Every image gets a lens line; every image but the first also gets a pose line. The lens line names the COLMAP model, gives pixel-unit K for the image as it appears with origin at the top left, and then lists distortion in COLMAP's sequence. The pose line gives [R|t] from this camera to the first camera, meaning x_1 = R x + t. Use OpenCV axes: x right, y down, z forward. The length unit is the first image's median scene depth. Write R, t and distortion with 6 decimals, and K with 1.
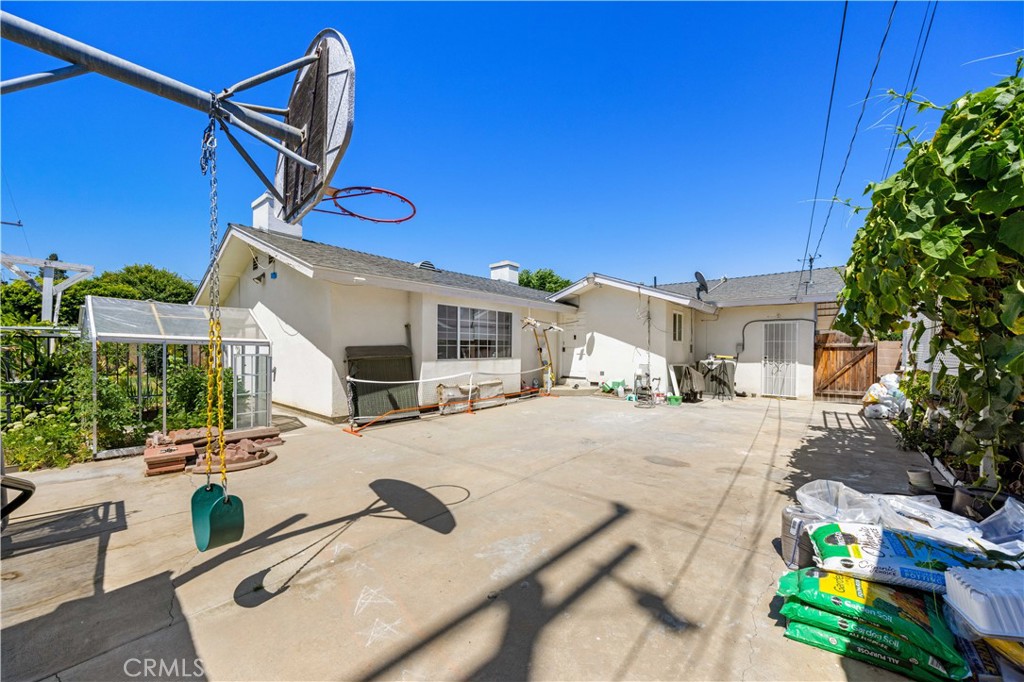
lens RADIAL K [[372.1, 0, 509.9], [0, 372.1, 349.2], [0, 0, 1]] dist [-0.001141, 0.000059]
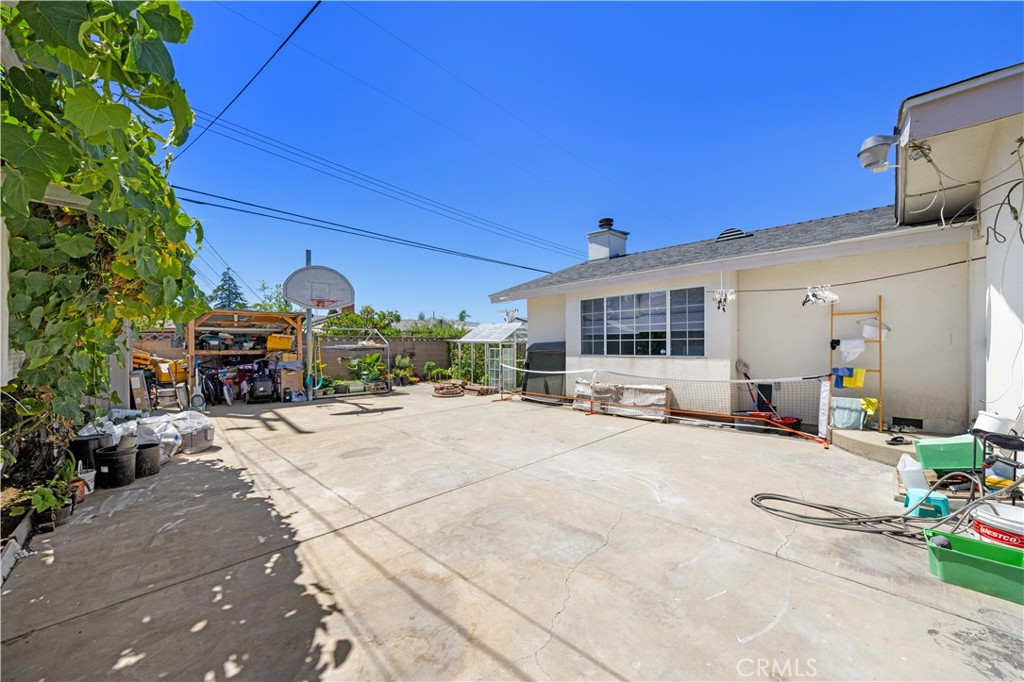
lens RADIAL K [[372.1, 0, 509.9], [0, 372.1, 349.2], [0, 0, 1]] dist [-0.001141, 0.000059]
pose [[-0.103286, 0.002047, -0.994650, 0.826418], [0.002349, 0.999996, 0.001814, 0.009845], [0.994649, -0.002149, -0.103291, 0.898744]]
